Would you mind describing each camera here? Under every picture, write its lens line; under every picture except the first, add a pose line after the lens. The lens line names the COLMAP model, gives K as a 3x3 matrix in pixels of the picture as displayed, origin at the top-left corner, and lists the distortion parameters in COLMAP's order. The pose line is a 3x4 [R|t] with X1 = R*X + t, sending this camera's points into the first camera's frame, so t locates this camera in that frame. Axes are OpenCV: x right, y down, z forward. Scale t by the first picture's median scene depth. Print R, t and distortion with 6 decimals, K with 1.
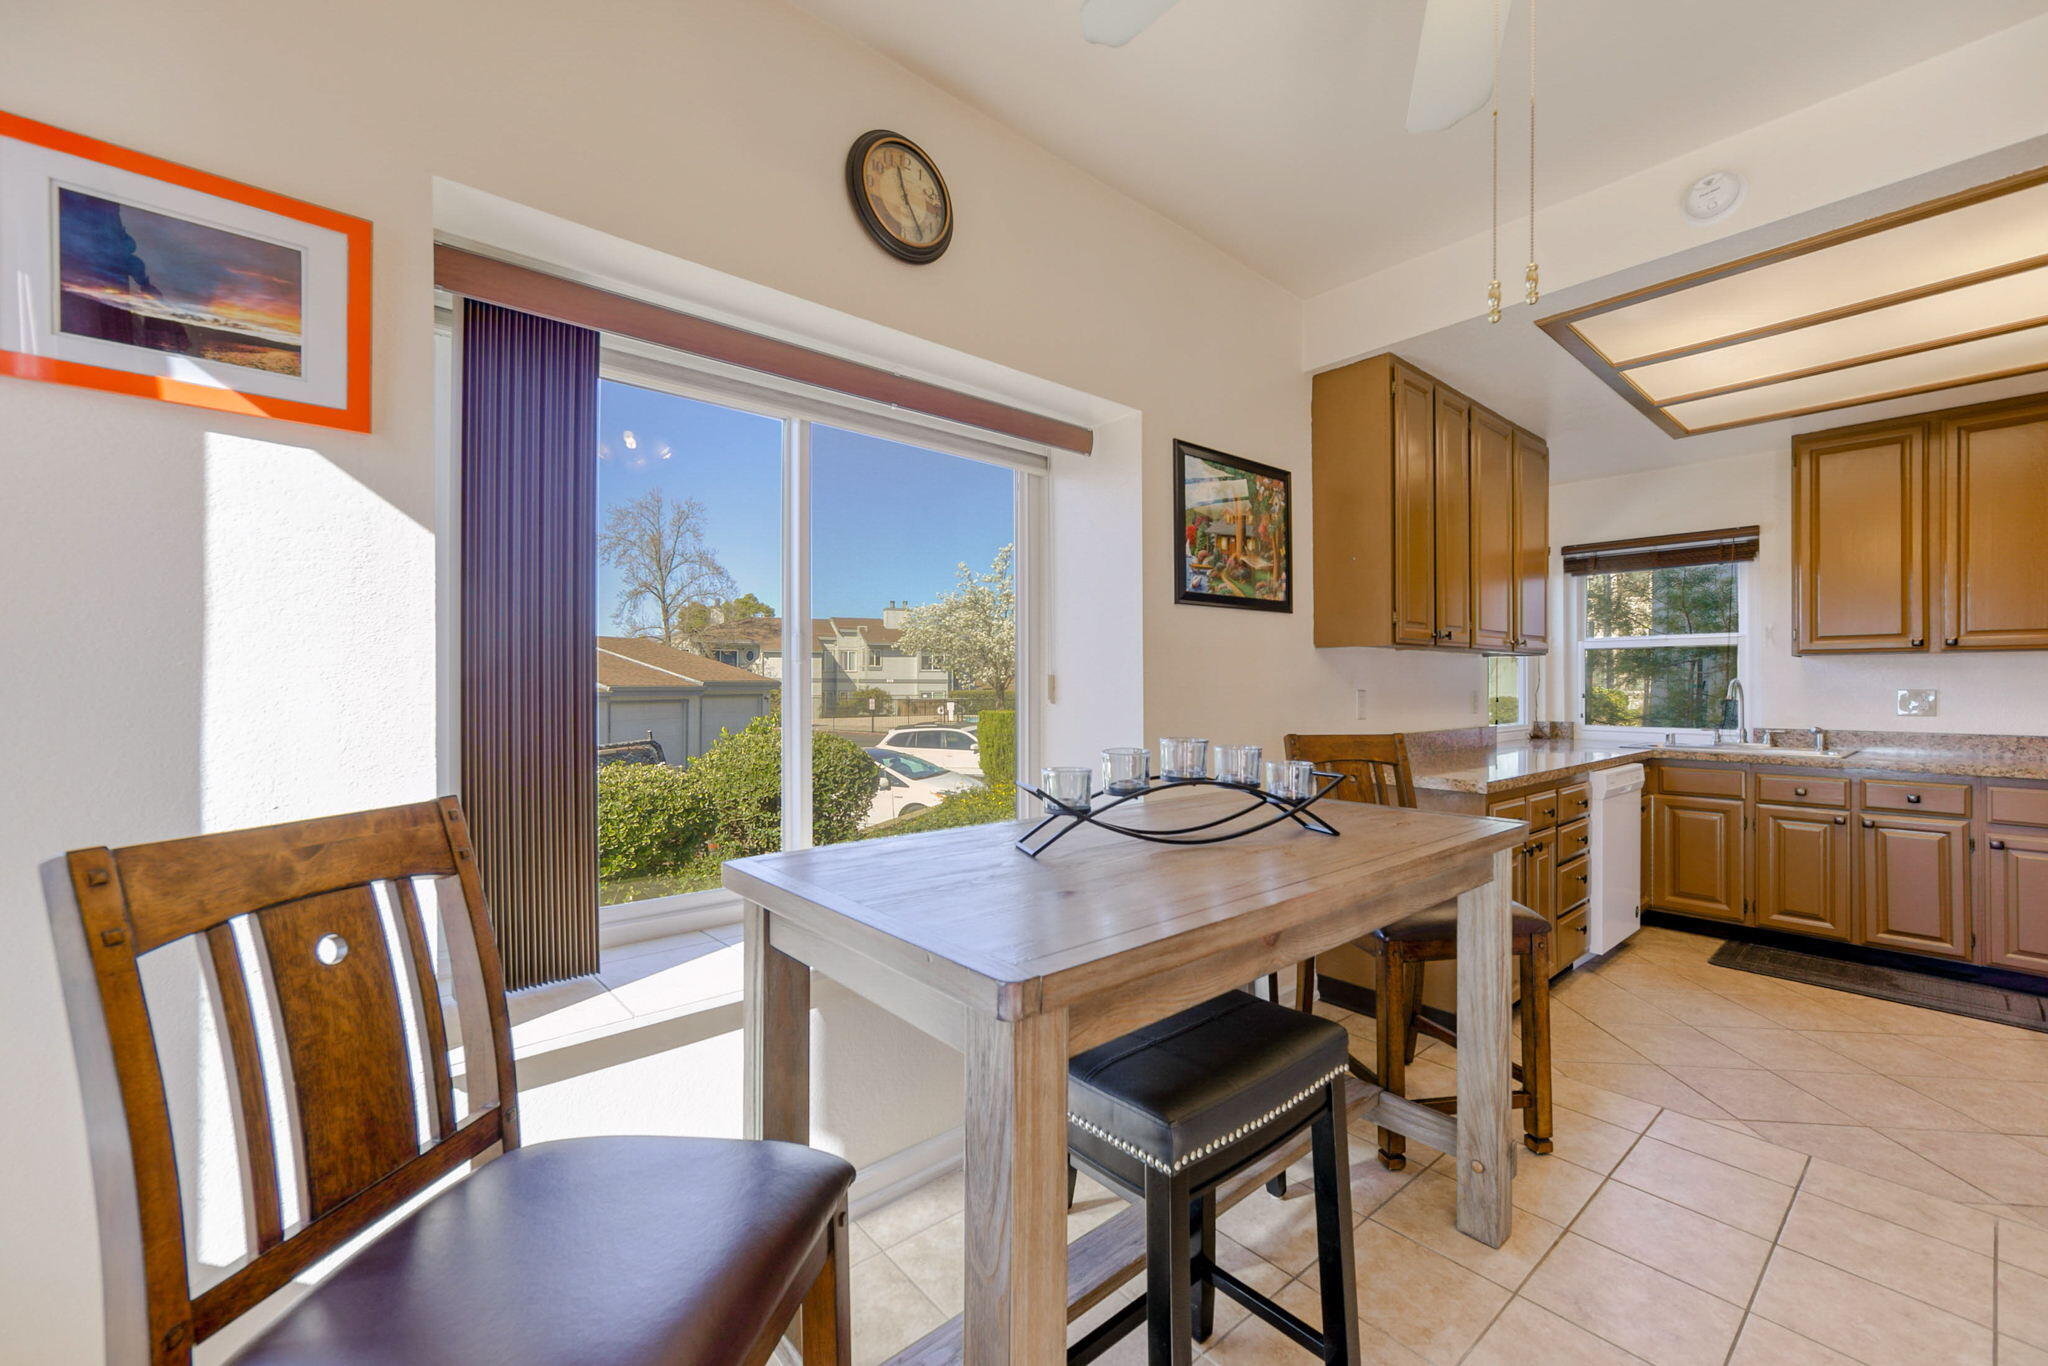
lens RADIAL K [[827.3, 0, 1026.0], [0, 827.3, 676.1], [0, 0, 1]] dist [-0.001140, 0.001989]
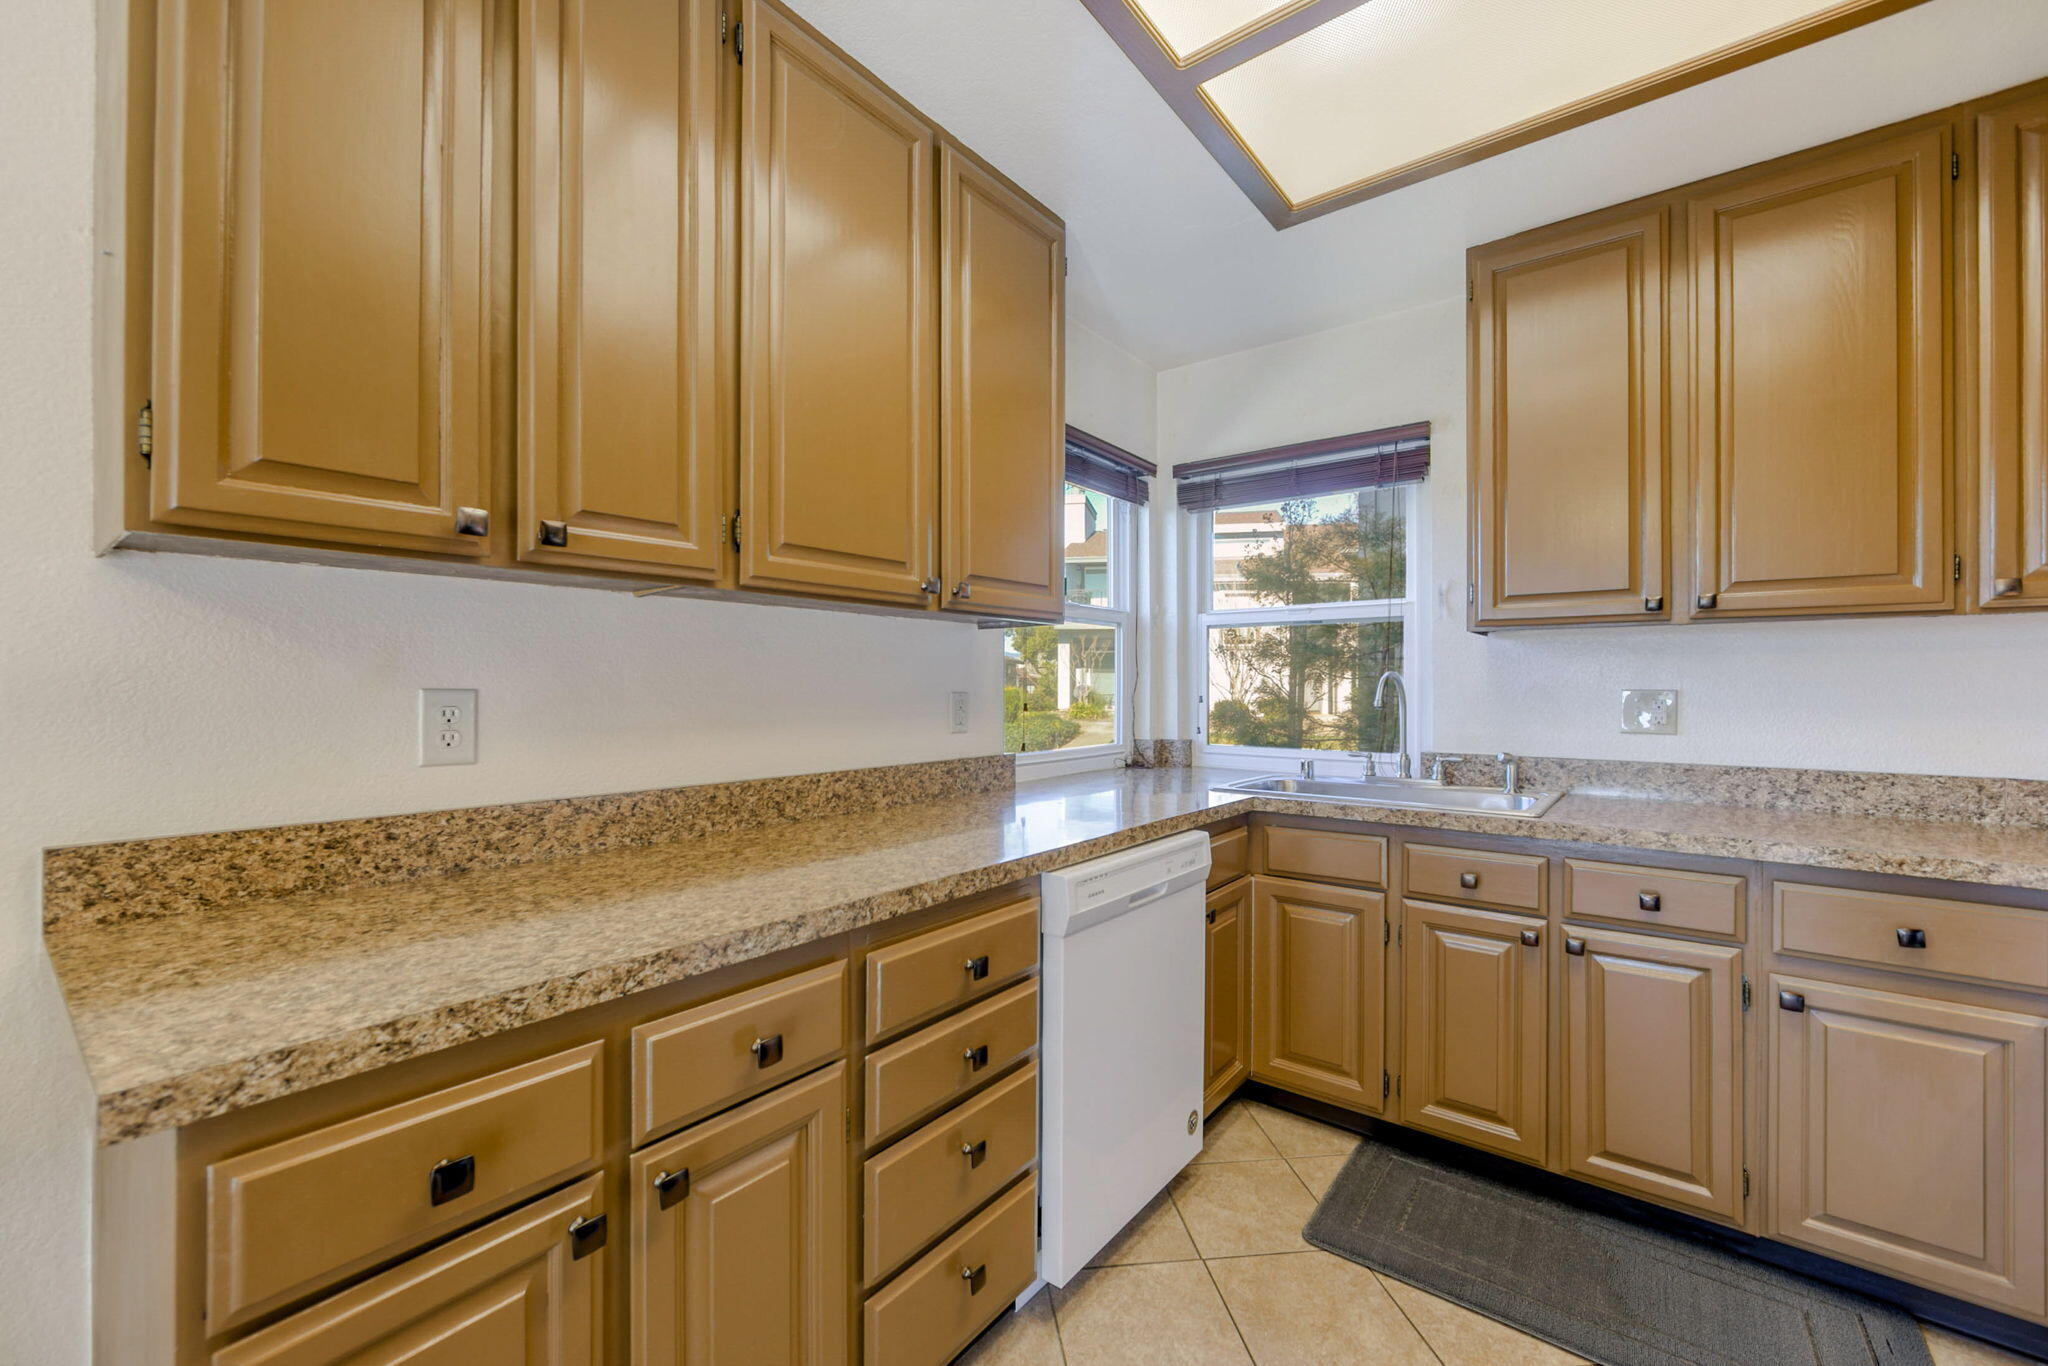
lens RADIAL K [[827.3, 0, 1020.5], [0, 827.3, 671.8], [0, 0, 1]] dist [-0.001140, 0.001989]
pose [[0.982409, 0.006563, 0.186627, 0.543878], [-0.005797, 0.999972, -0.004650, 0.009015], [-0.186653, 0.003486, 0.982420, 0.522552]]
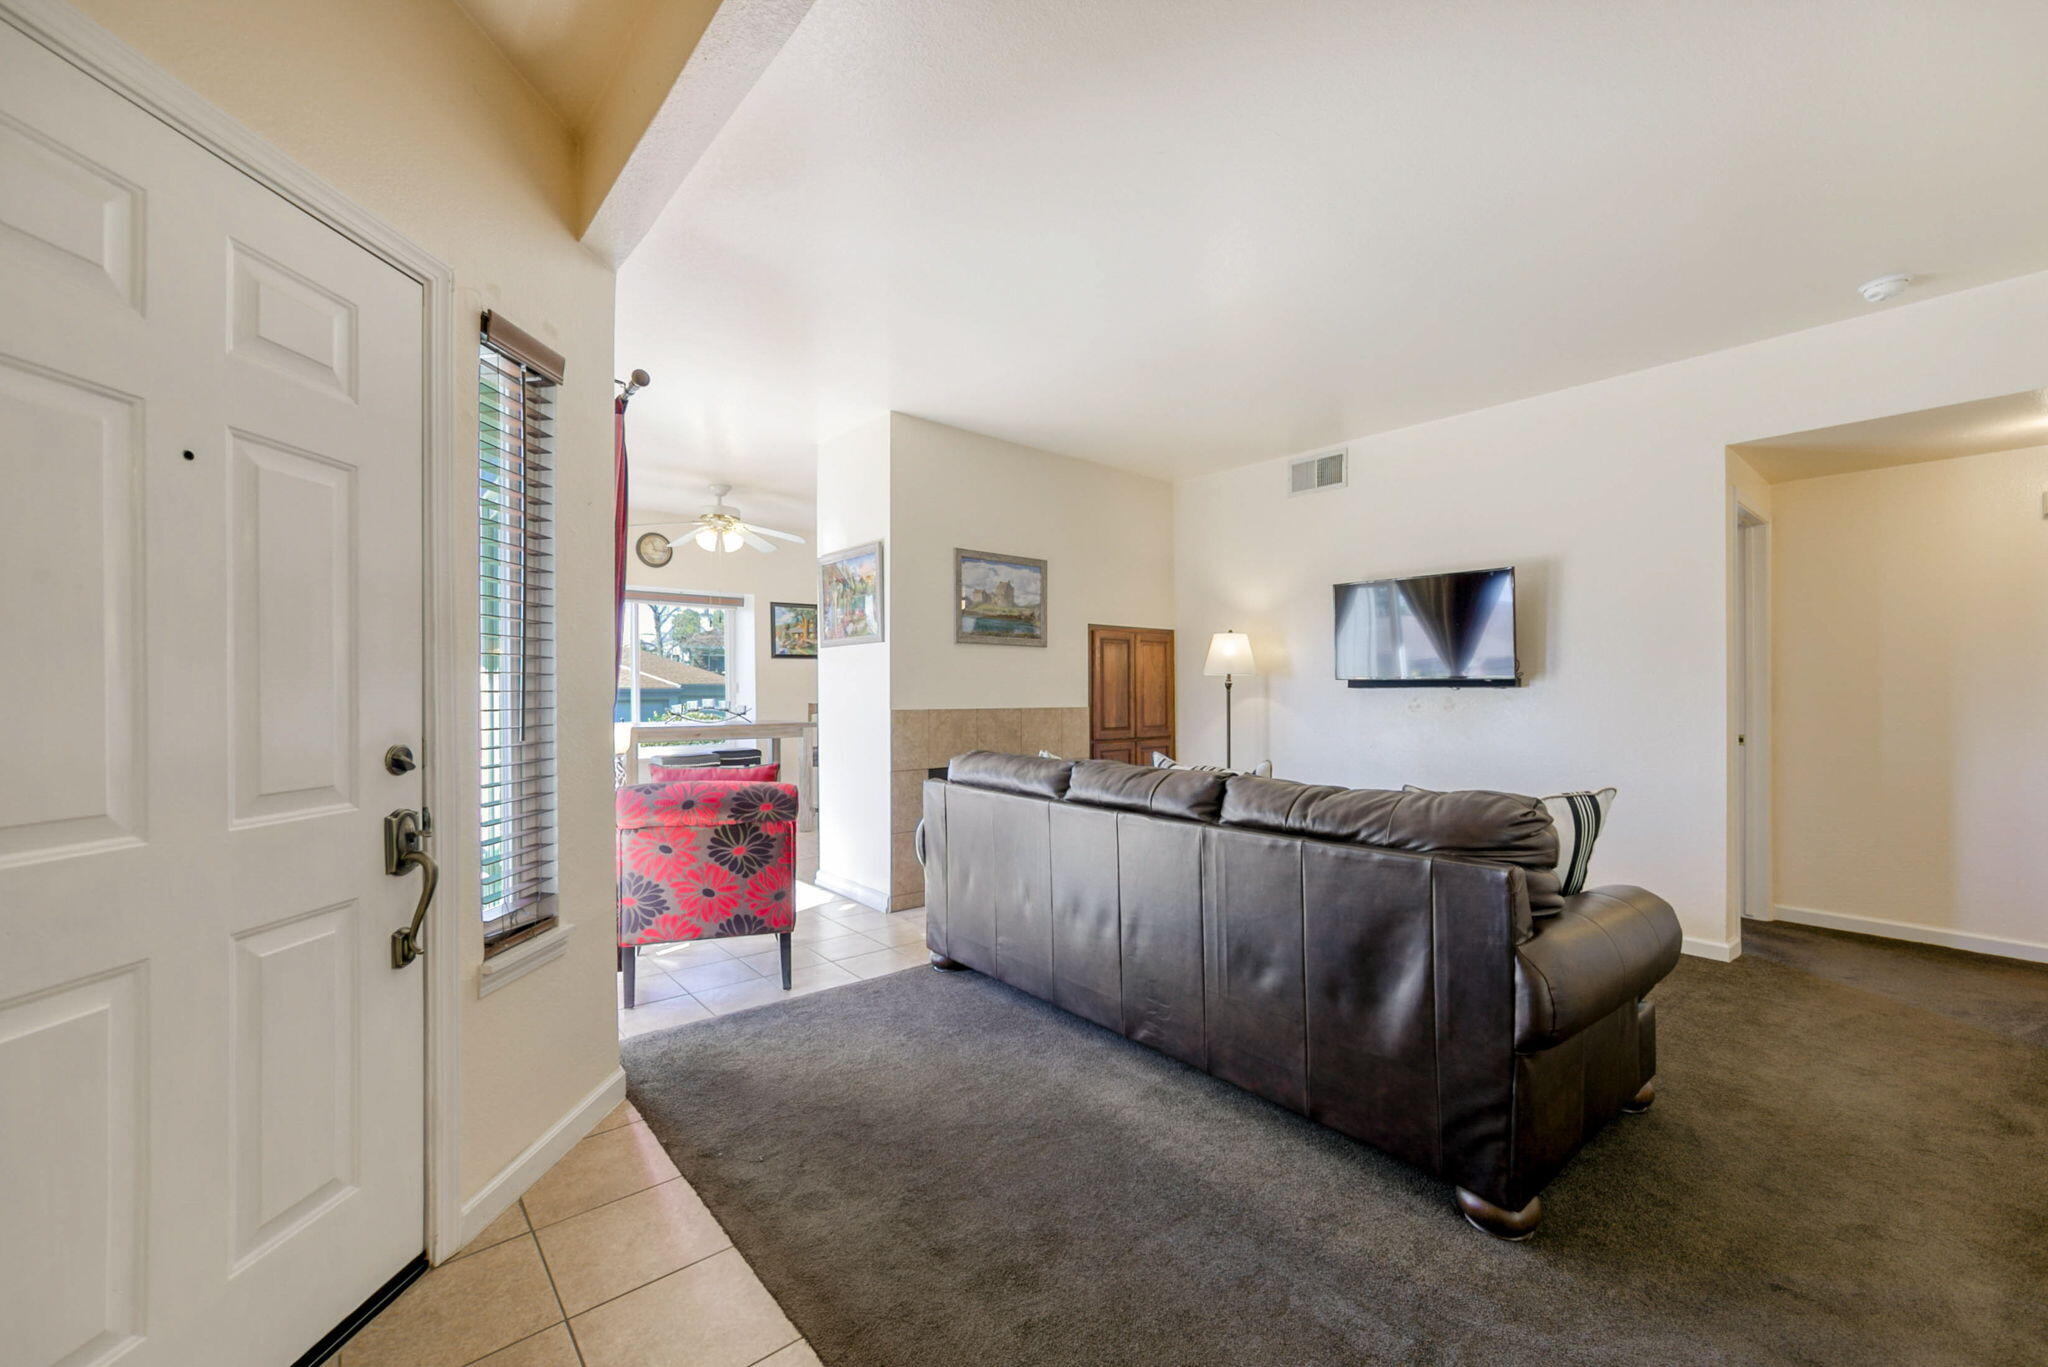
lens RADIAL K [[827.3, 0, 1032.3], [0, 827.3, 669.1], [0, 0, 1]] dist [-0.001140, 0.001989]
pose [[0.999988, -0.000433, 0.004862, 0.760003], [0.000484, 0.999945, -0.010505, -0.013533], [-0.004858, 0.010508, 0.999933, -1.343981]]
